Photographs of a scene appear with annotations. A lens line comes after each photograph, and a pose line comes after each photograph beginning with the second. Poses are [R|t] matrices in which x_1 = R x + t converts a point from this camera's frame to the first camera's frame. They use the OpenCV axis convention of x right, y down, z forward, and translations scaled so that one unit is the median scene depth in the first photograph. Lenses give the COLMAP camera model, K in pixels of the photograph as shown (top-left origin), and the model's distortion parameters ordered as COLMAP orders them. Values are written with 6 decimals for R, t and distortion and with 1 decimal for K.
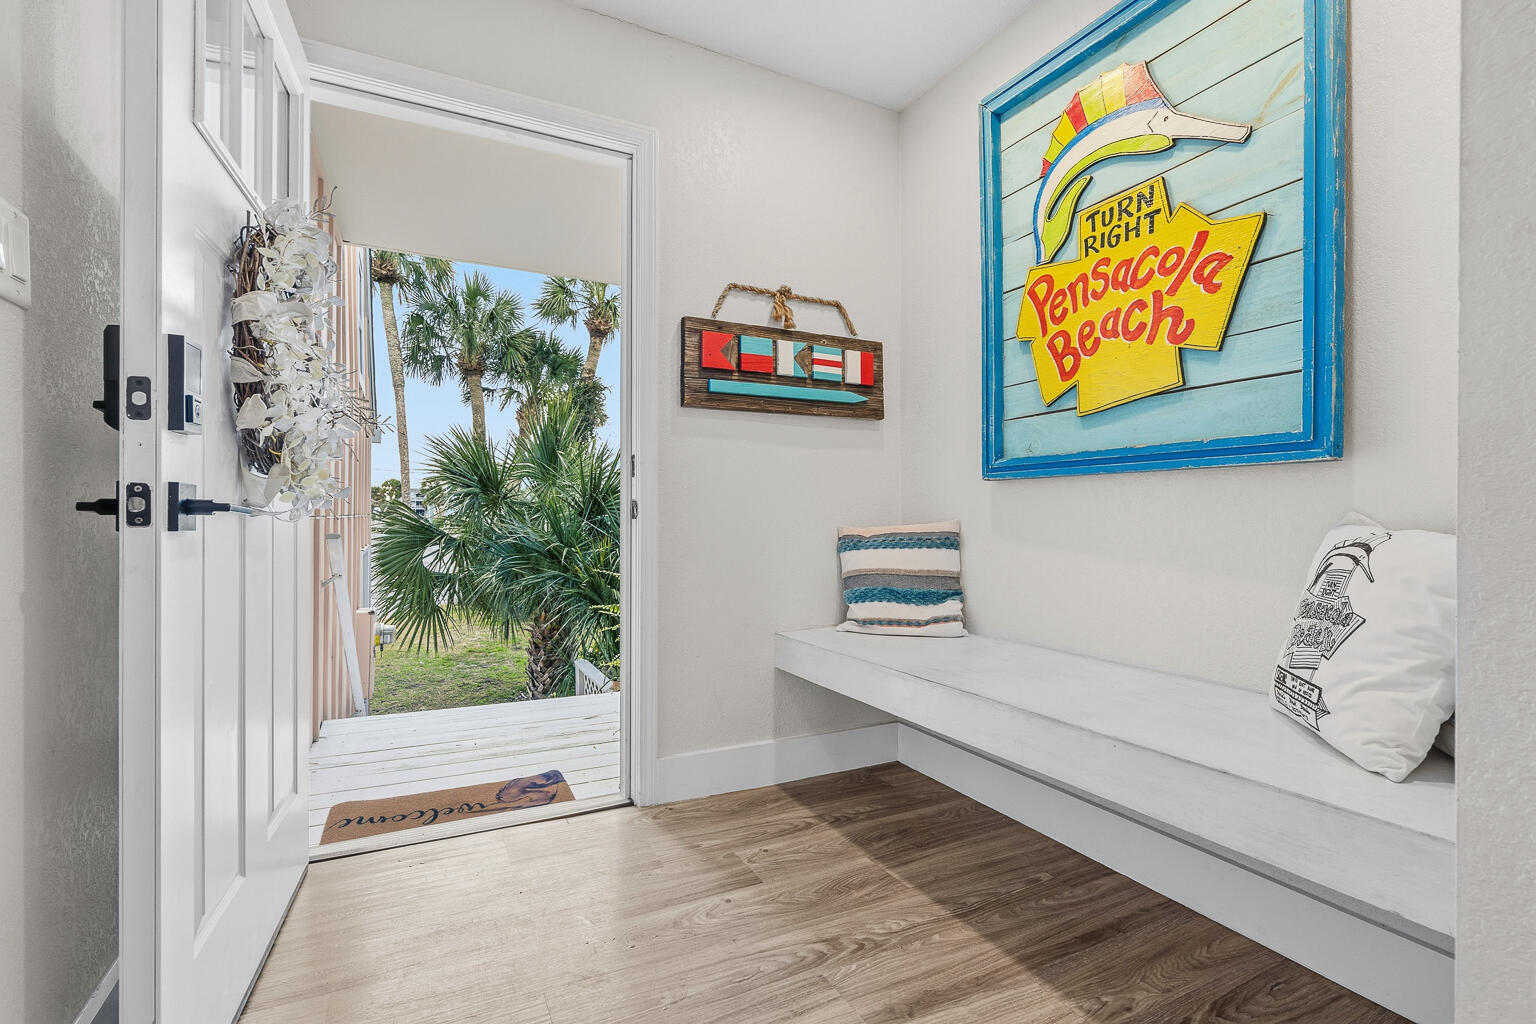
lens RADIAL K [[699.7, 0, 759.7], [0, 699.7, 516.9], [0, 0, 1]] dist [-0.003690, 0.000689]
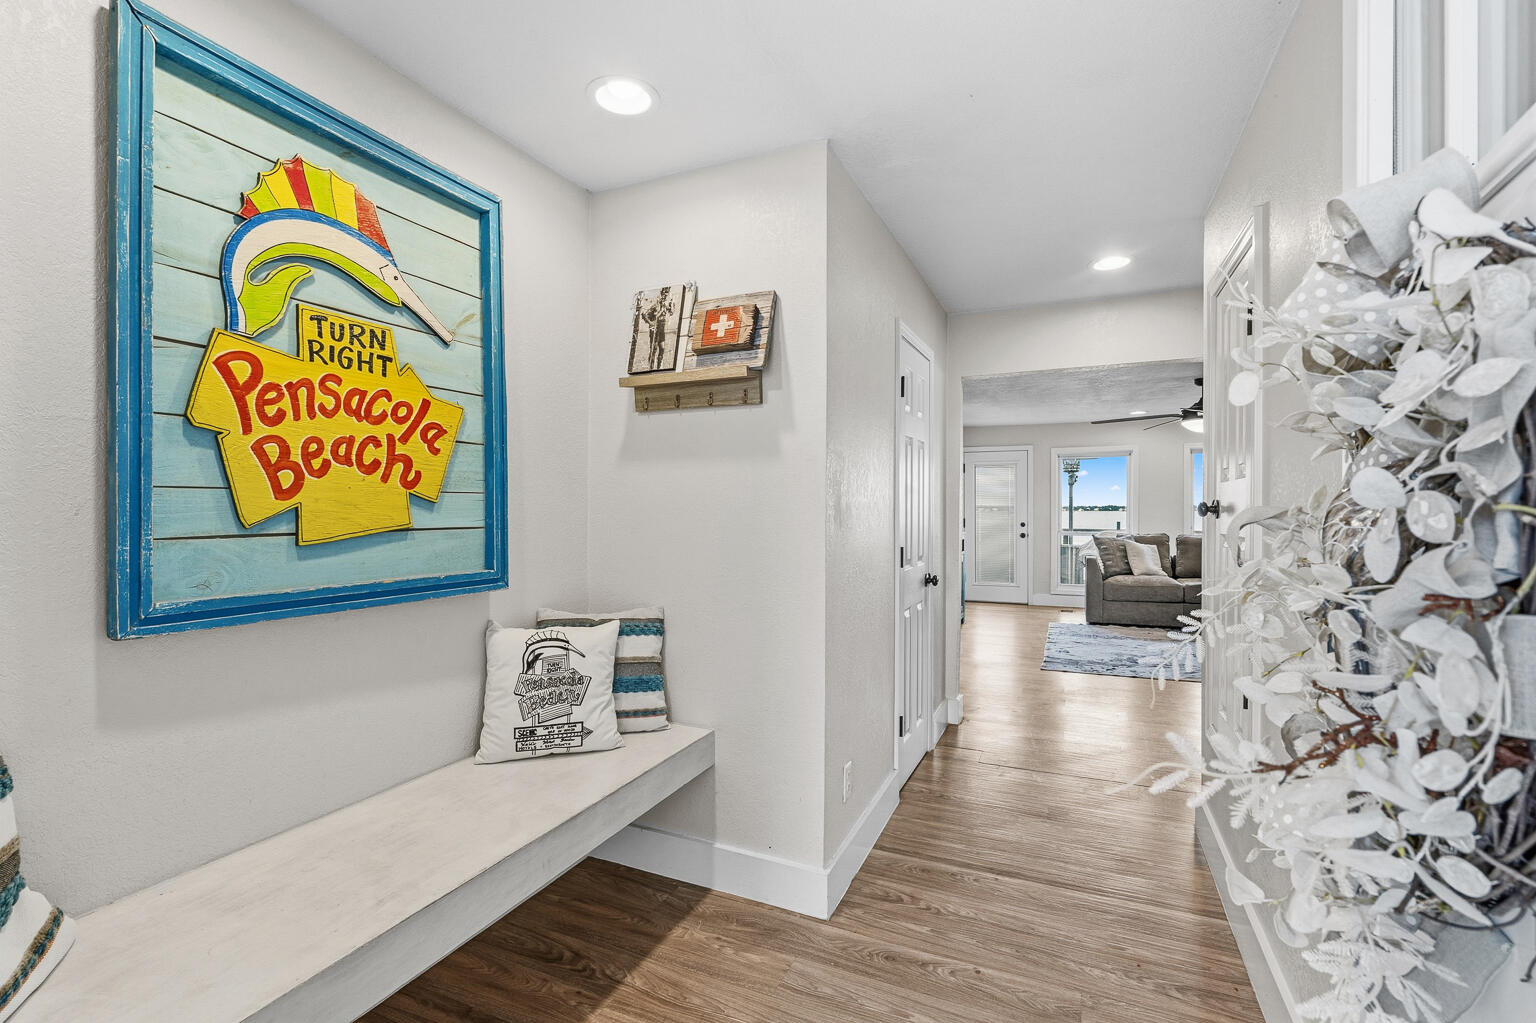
lens RADIAL K [[695.7, 0, 759.5], [0, 695.7, 514.7], [0, 0, 1]] dist [-0.002198, 0.000070]
pose [[-0.629065, -0.008635, 0.777305, -0.570869], [0.000600, 0.999933, 0.011594, -0.200808], [-0.777352, 0.007760, -0.629017, 1.157287]]
